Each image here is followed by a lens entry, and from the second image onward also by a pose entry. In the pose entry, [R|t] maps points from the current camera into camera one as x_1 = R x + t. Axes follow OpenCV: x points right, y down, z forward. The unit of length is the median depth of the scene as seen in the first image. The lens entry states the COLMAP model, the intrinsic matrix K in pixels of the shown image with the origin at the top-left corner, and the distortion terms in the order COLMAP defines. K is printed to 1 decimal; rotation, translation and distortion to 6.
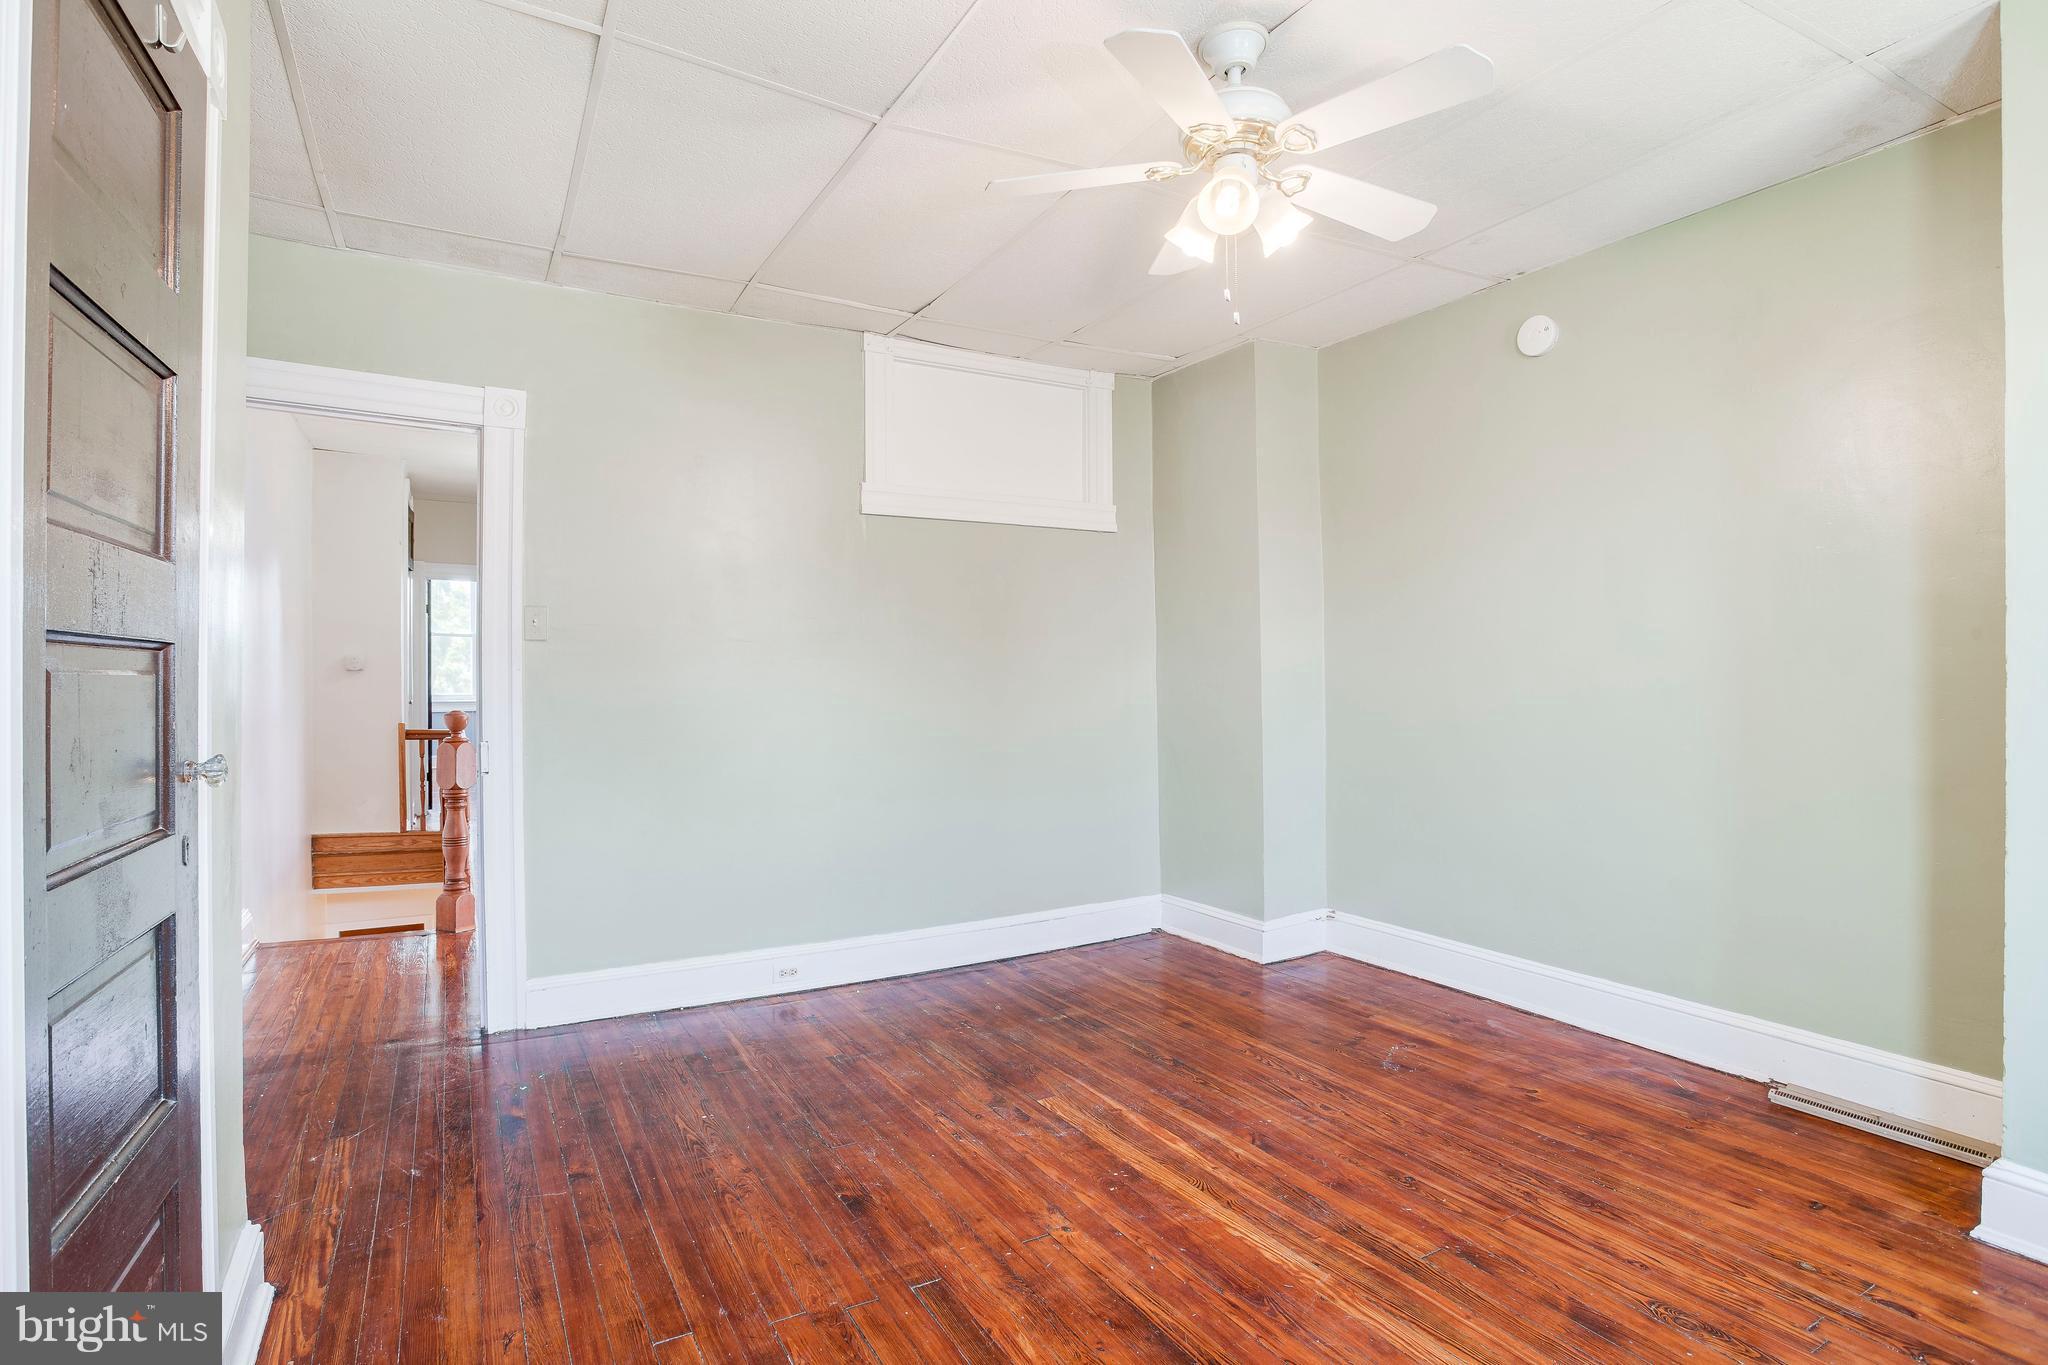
lens RADIAL K [[1013.1, 0, 1017.5], [0, 1013.1, 675.8], [0, 0, 1]] dist [-0.060396, 0.020549]
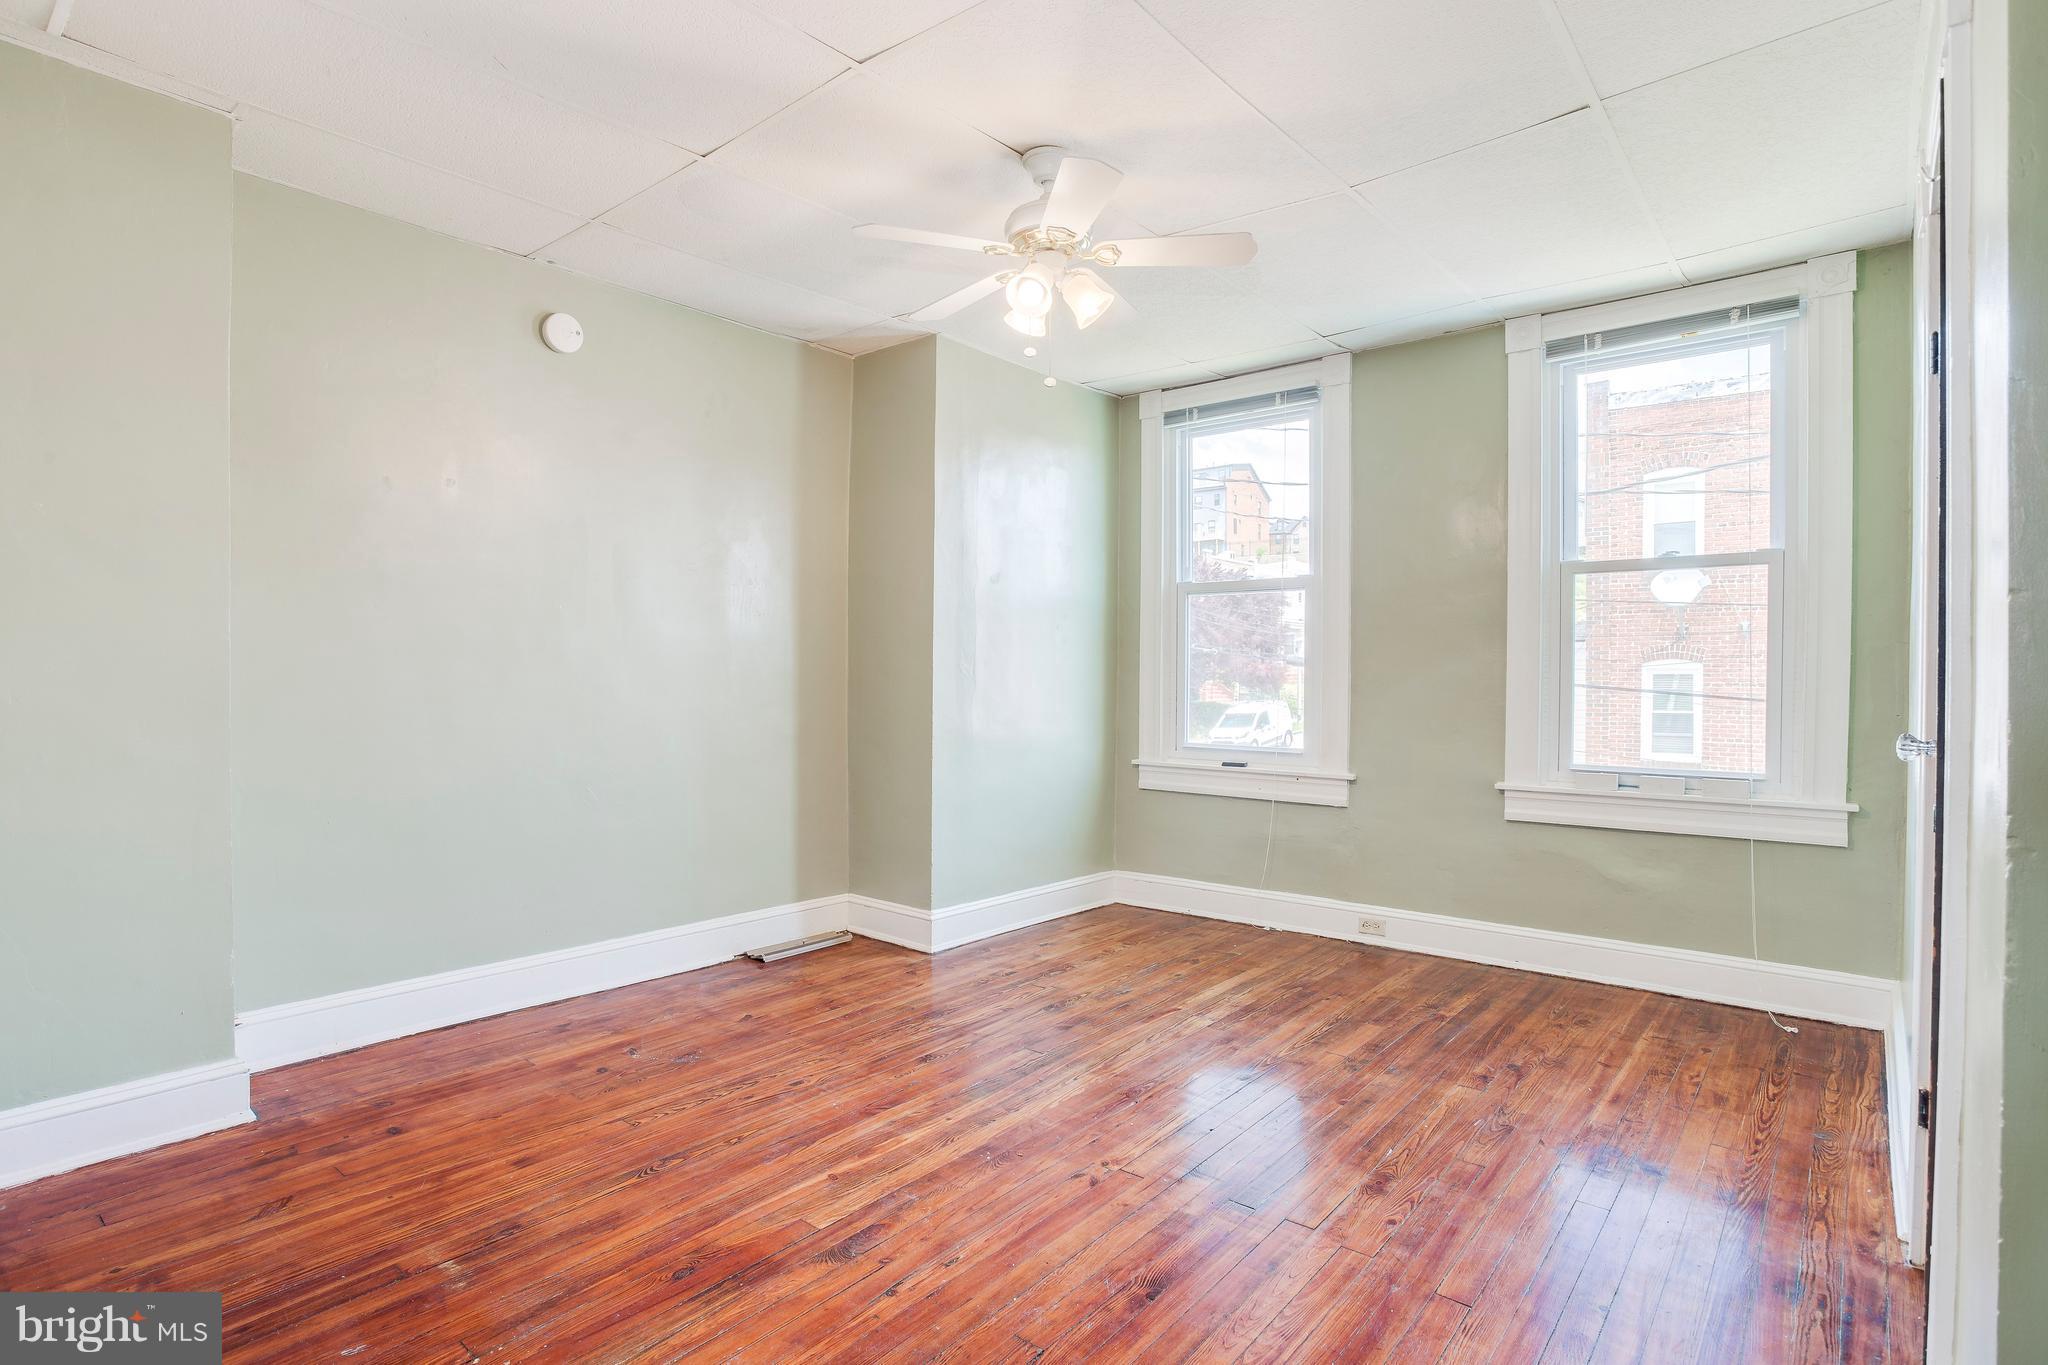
lens RADIAL K [[1013.1, 0, 1017.5], [0, 1013.1, 675.8], [0, 0, 1]] dist [-0.060396, 0.020549]
pose [[-0.339925, -0.000999, 0.940452, -0.740397], [-0.002284, 0.999997, 0.000237, 0.009082], [-0.940450, -0.002067, -0.339927, 1.130675]]
